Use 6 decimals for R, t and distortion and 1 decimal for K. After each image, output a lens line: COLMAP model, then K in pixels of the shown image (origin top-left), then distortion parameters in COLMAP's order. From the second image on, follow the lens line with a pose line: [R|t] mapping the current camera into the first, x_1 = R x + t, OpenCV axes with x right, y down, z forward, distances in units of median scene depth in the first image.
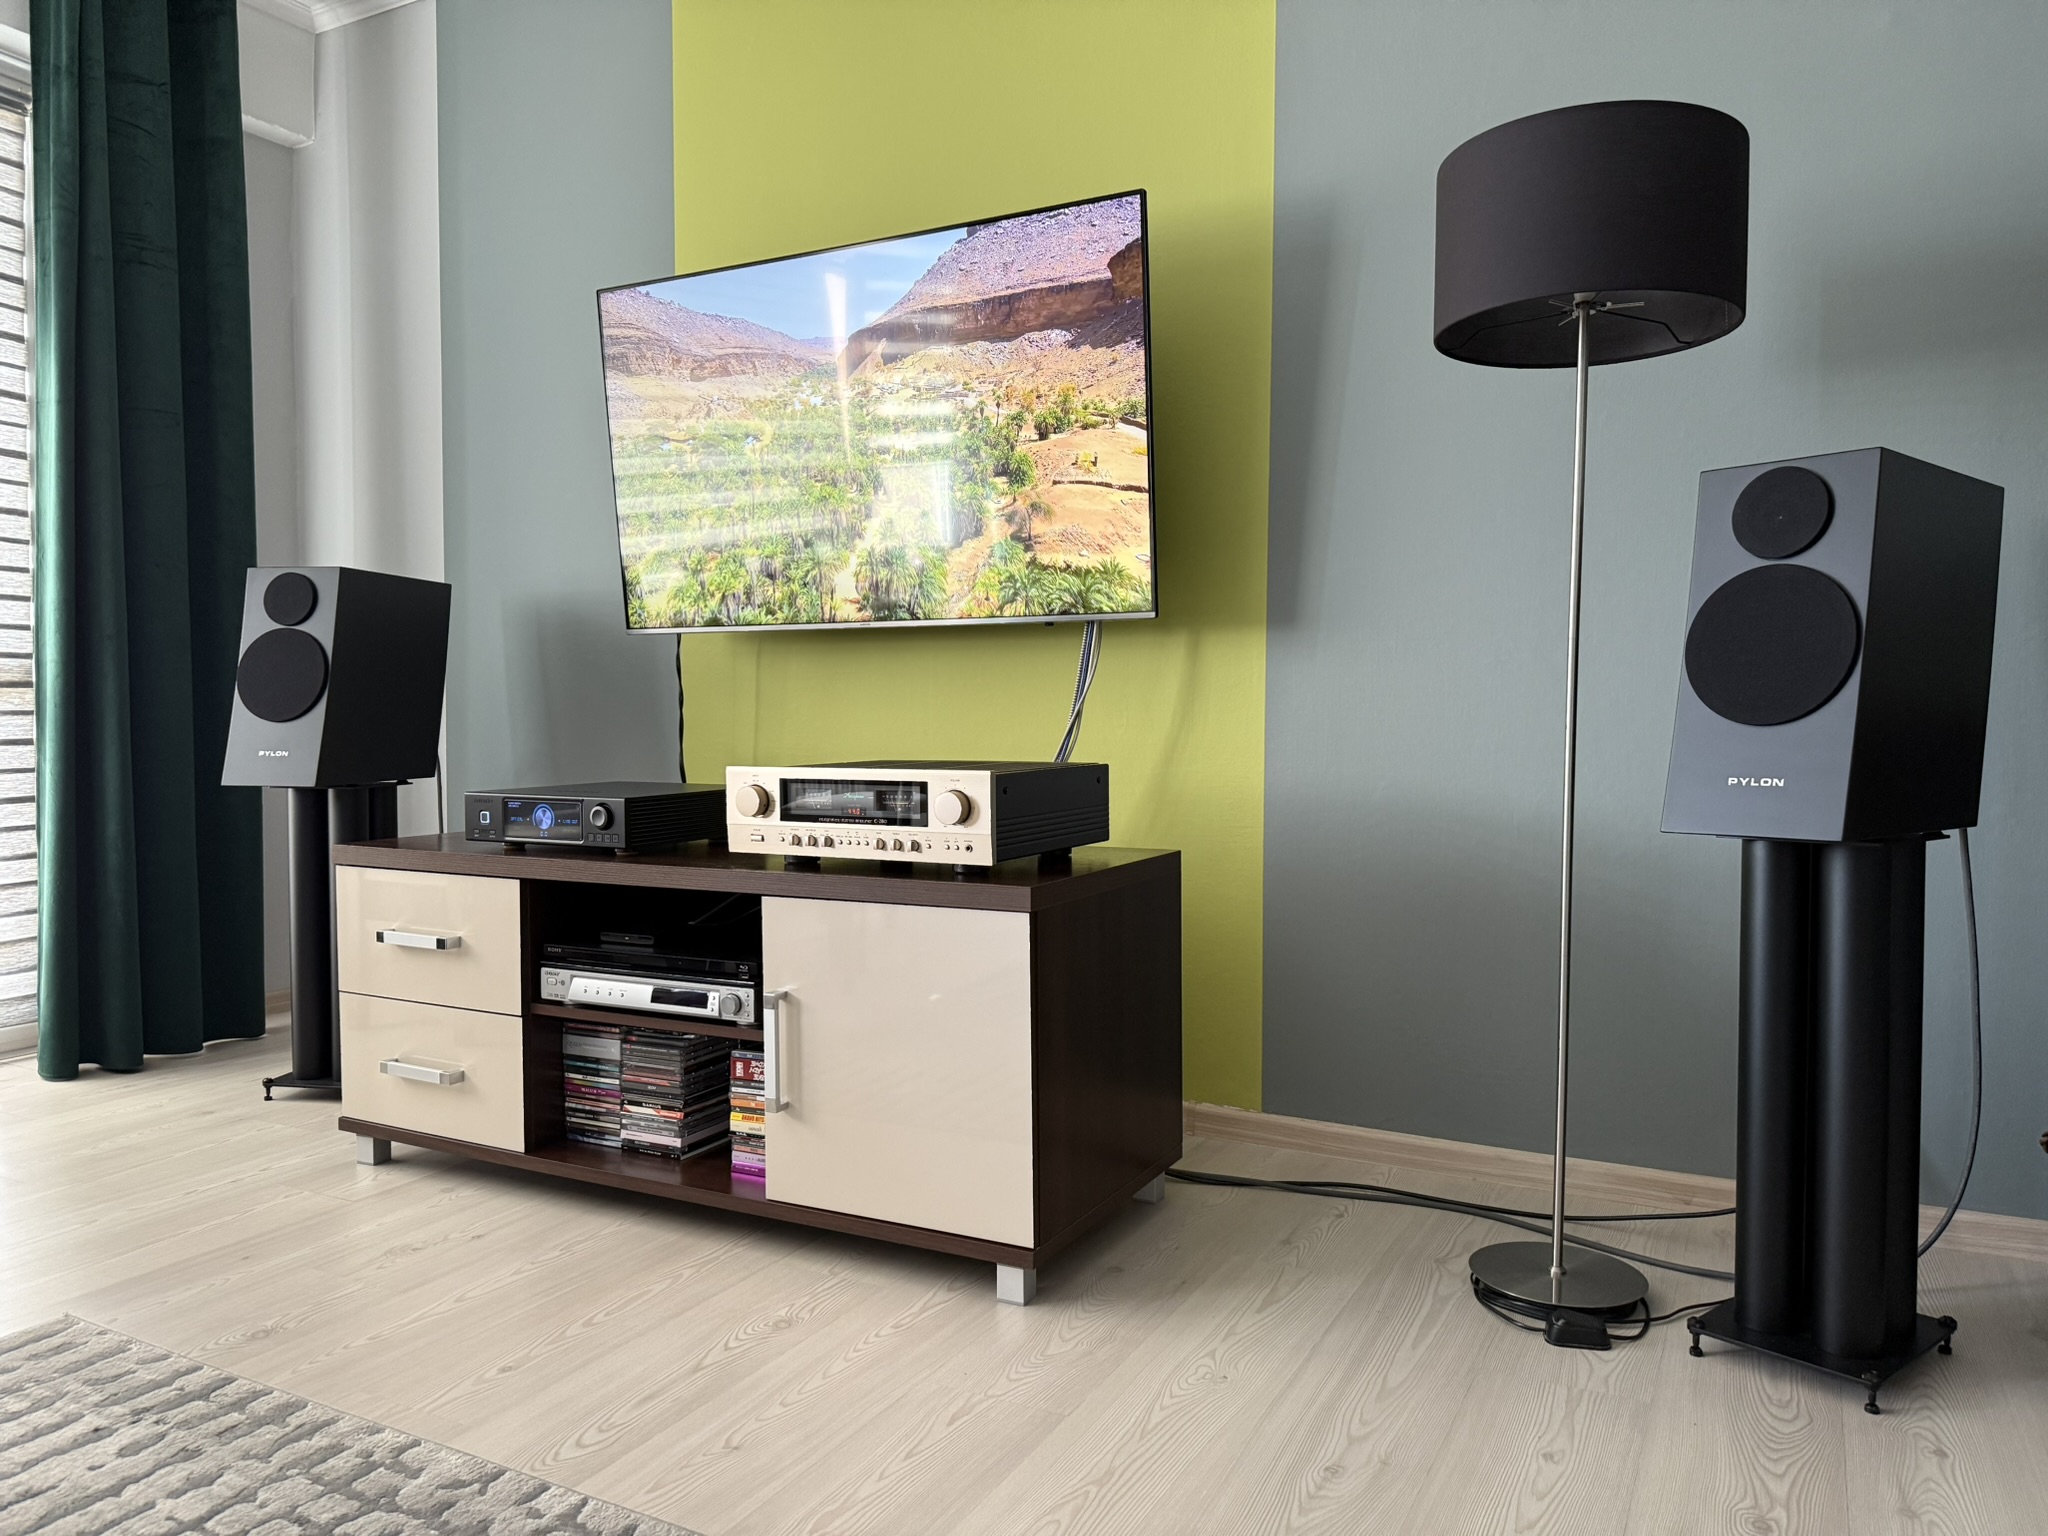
lens RADIAL K [[1435.0, 0, 1024.0], [0, 1435.0, 768.0], [0, 0, 1]] dist [0.055574, -0.062252]
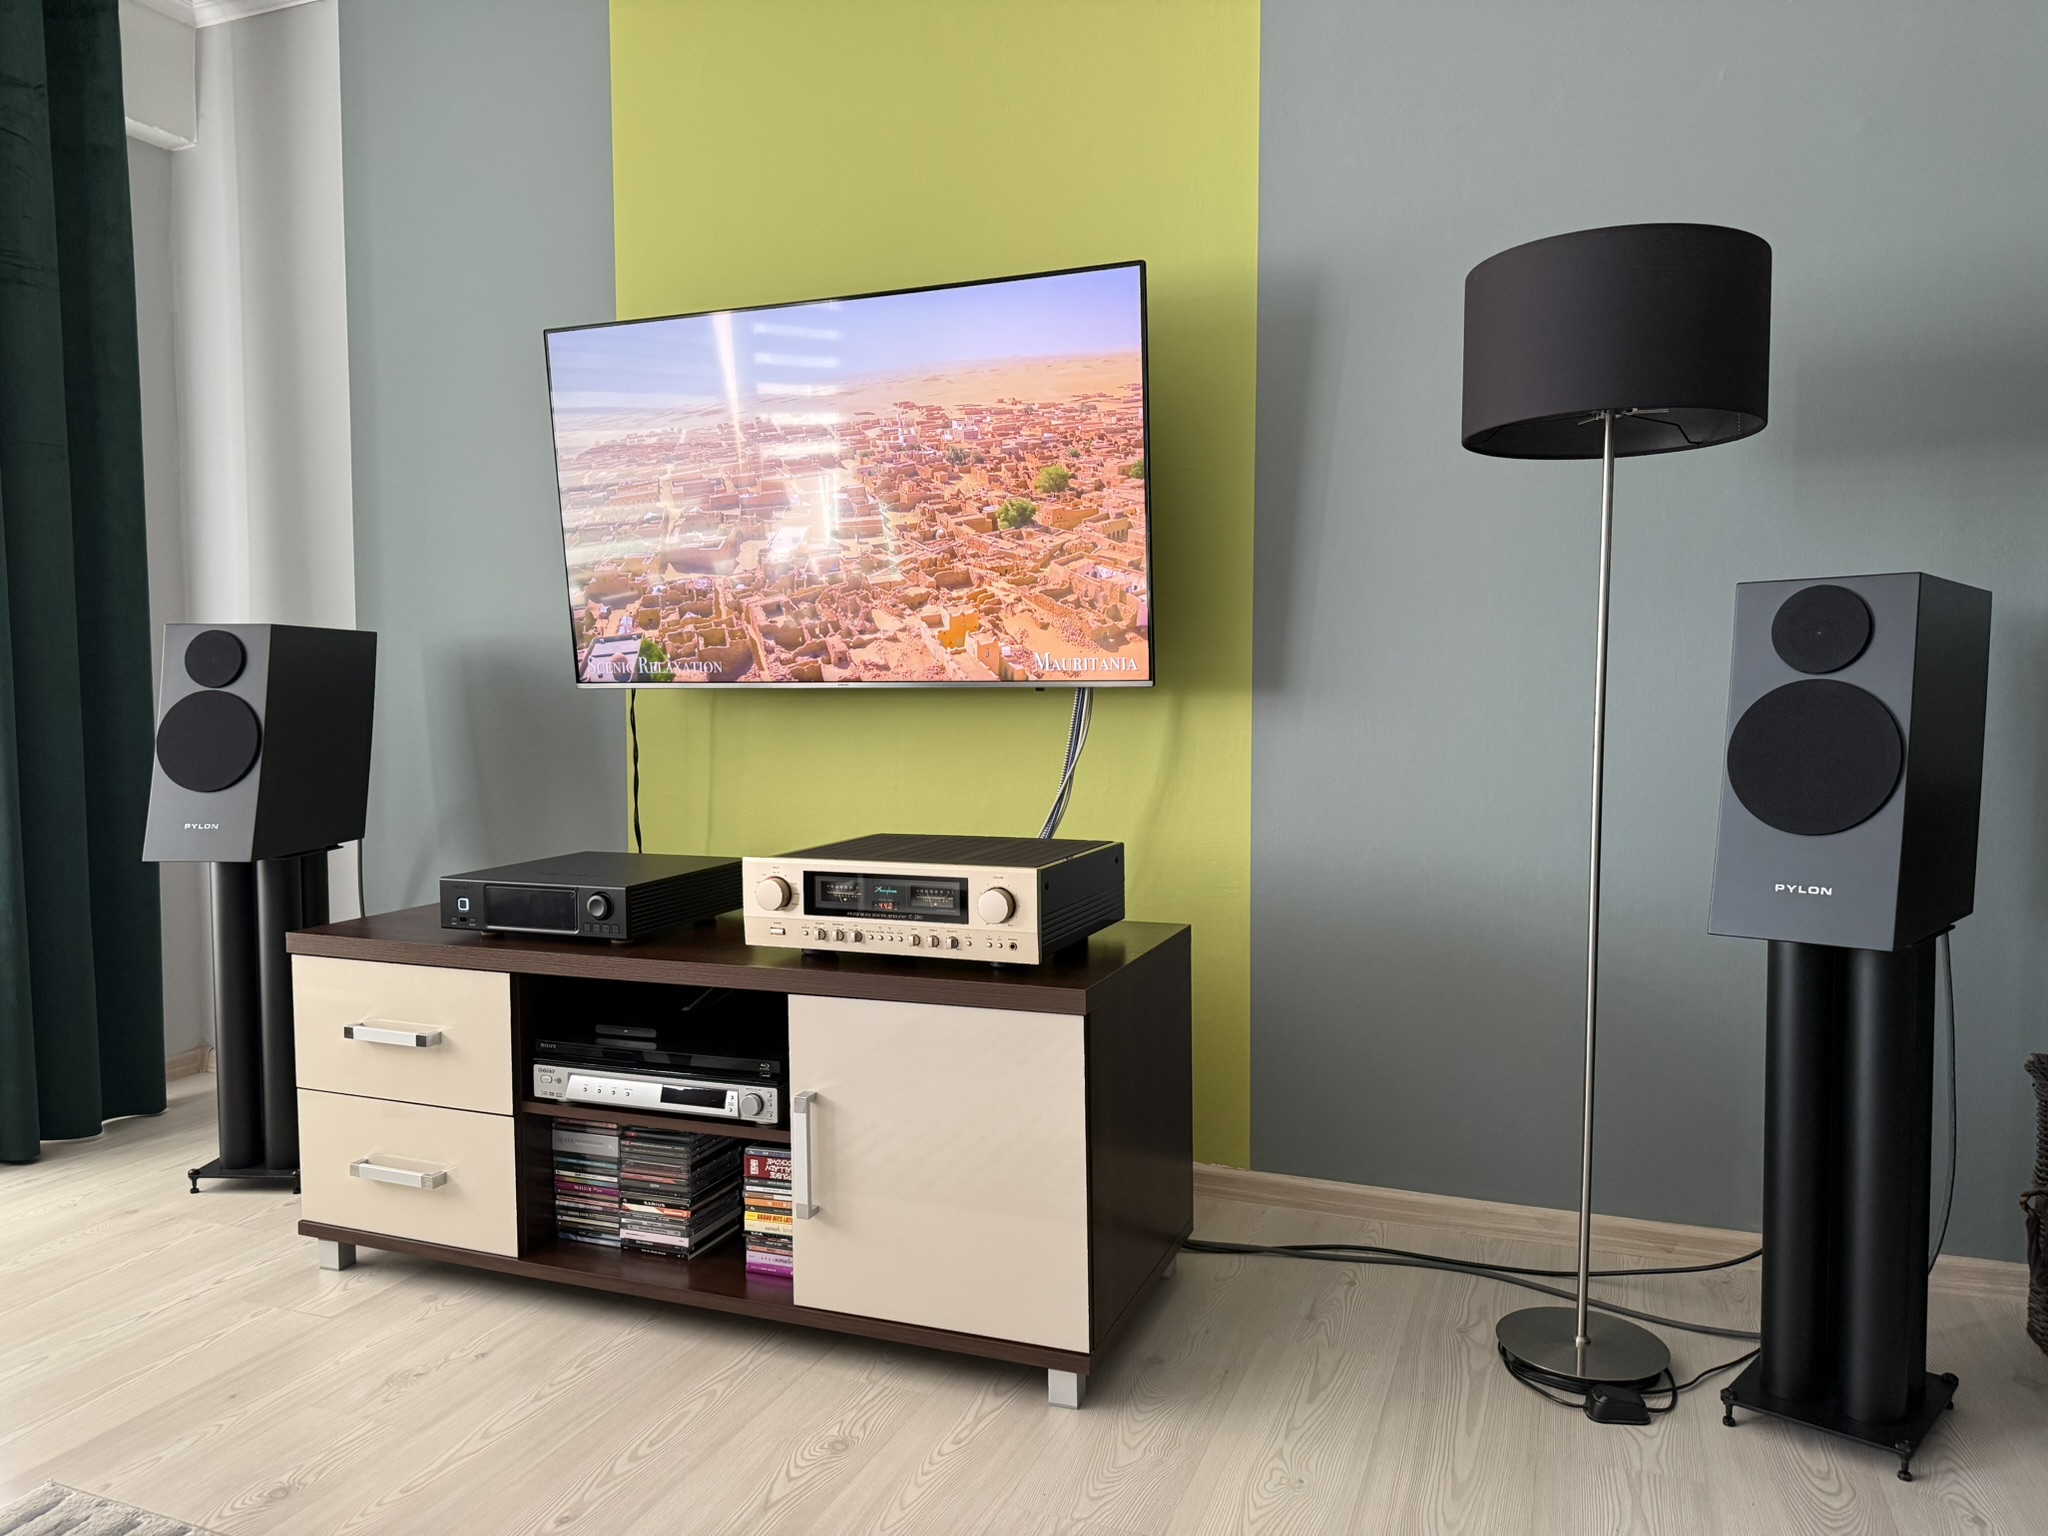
lens RADIAL K [[1435.0, 0, 1024.0], [0, 1435.0, 768.0], [0, 0, 1]] dist [0.055574, -0.062252]
pose [[0.993352, -0.010942, 0.114595, -0.129292], [0.009201, 0.999834, 0.015704, -0.074490], [-0.114748, -0.014545, 0.993288, 0.019603]]
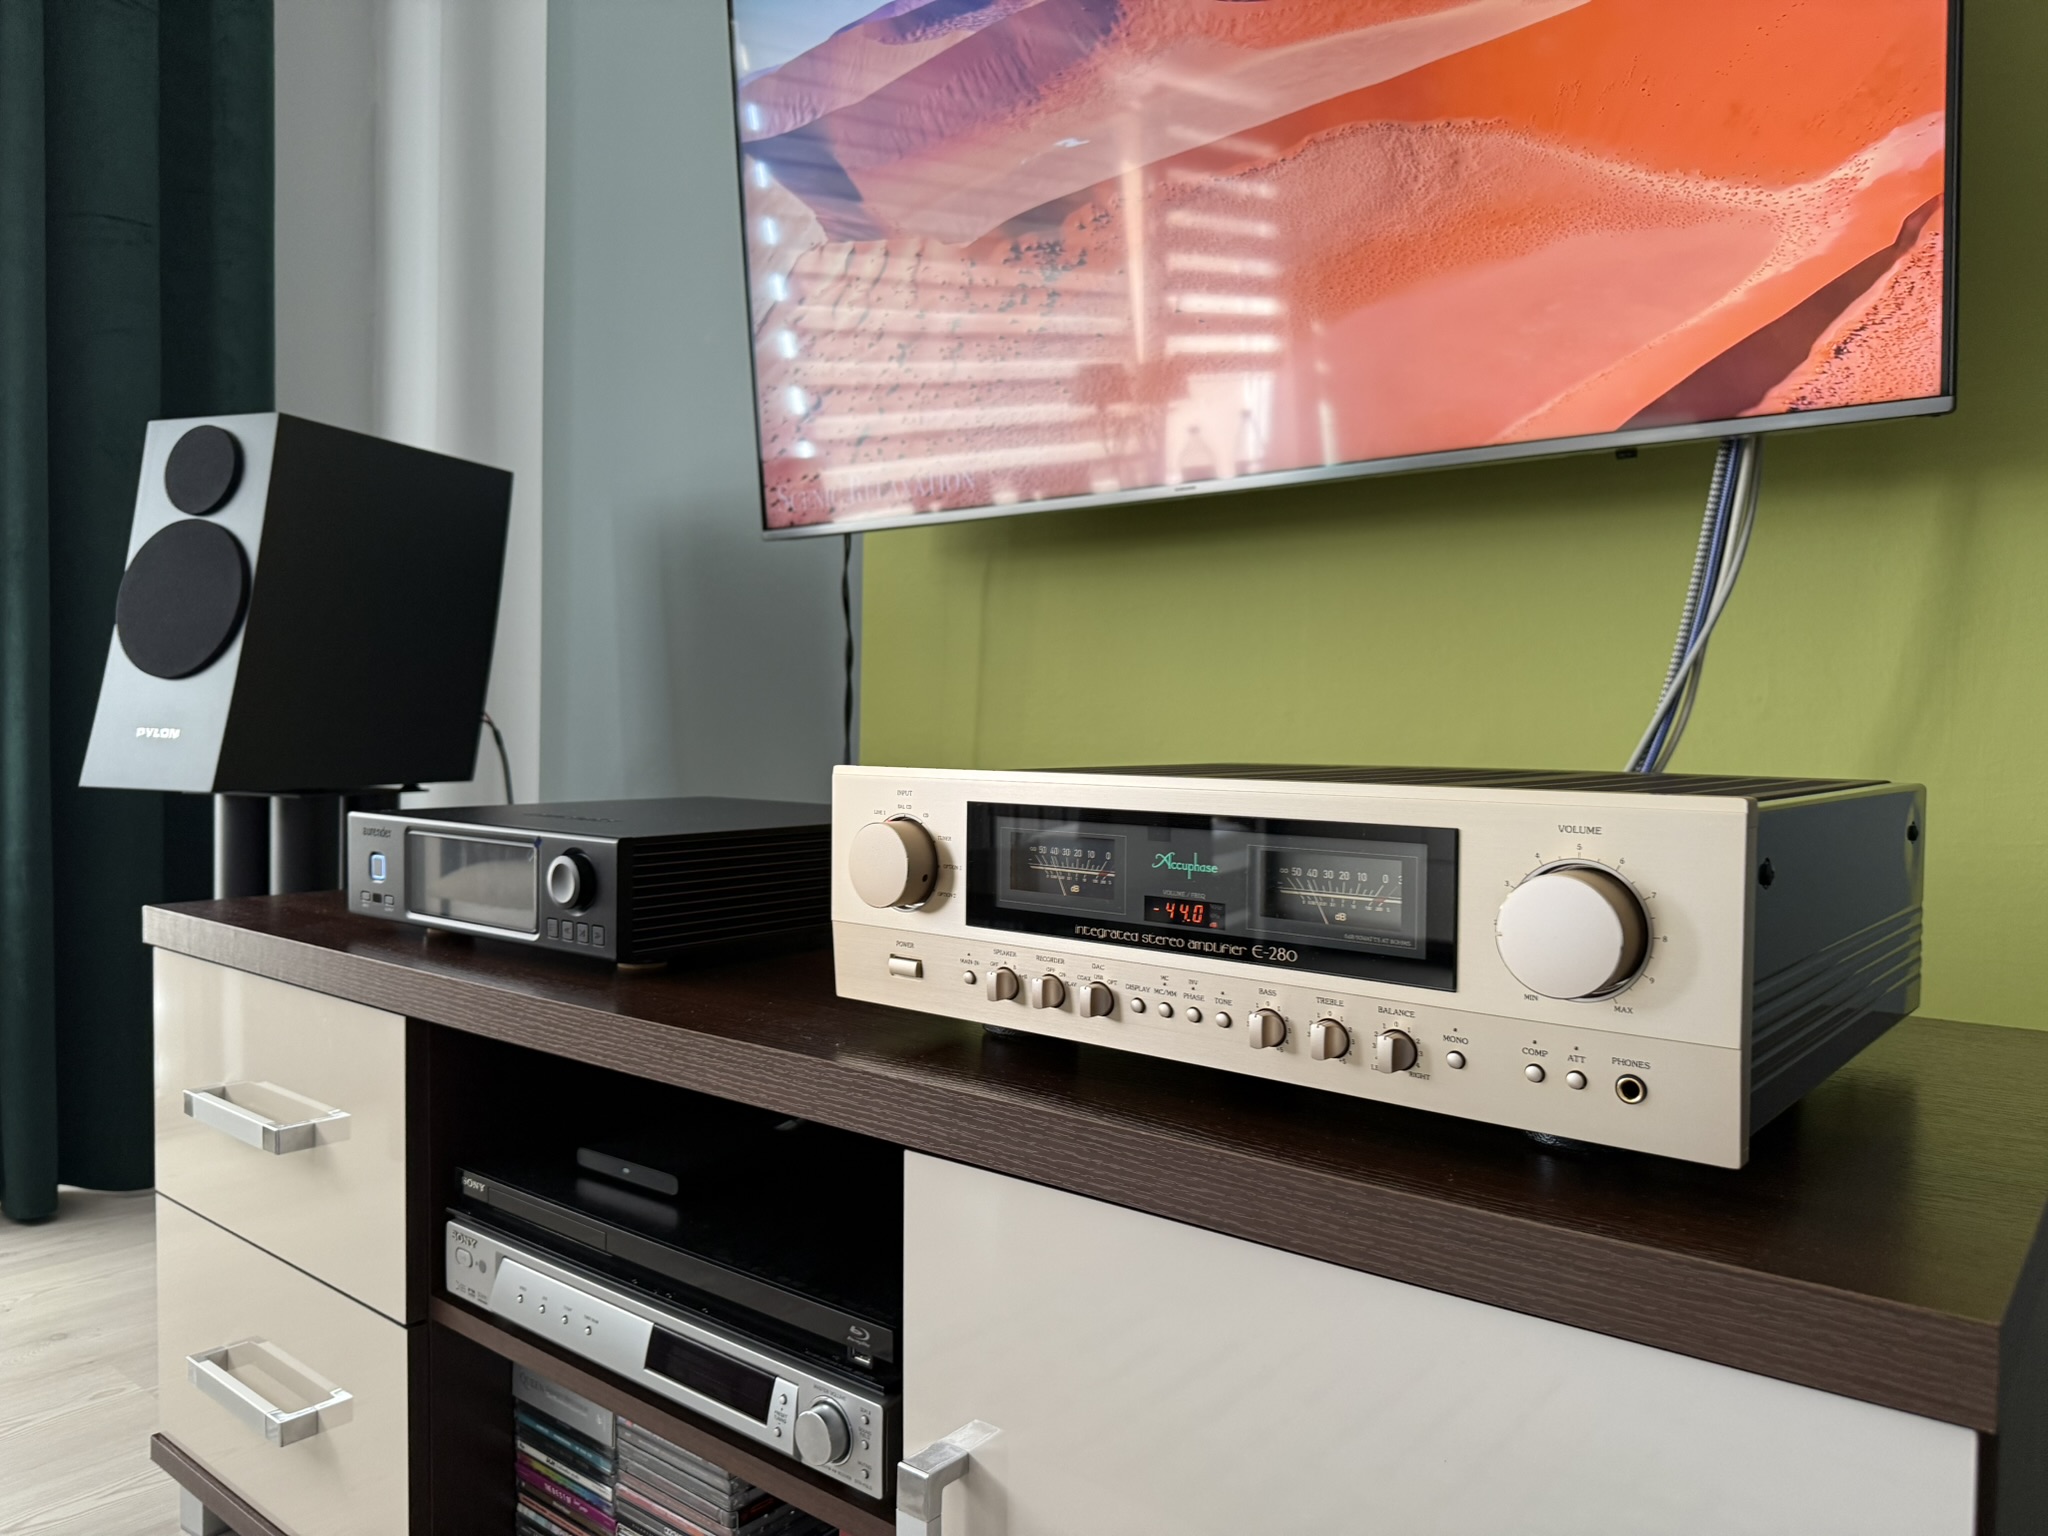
lens RADIAL K [[1449.1, 0, 993.1], [0, 1449.1, 776.0], [0, 0, 1]] dist [0.062106, -0.058409]
pose [[0.977041, 0.020790, -0.212034, -0.088064], [-0.021891, 0.999756, -0.002848, 0.001748], [0.211924, 0.007424, 0.977258, 0.646287]]
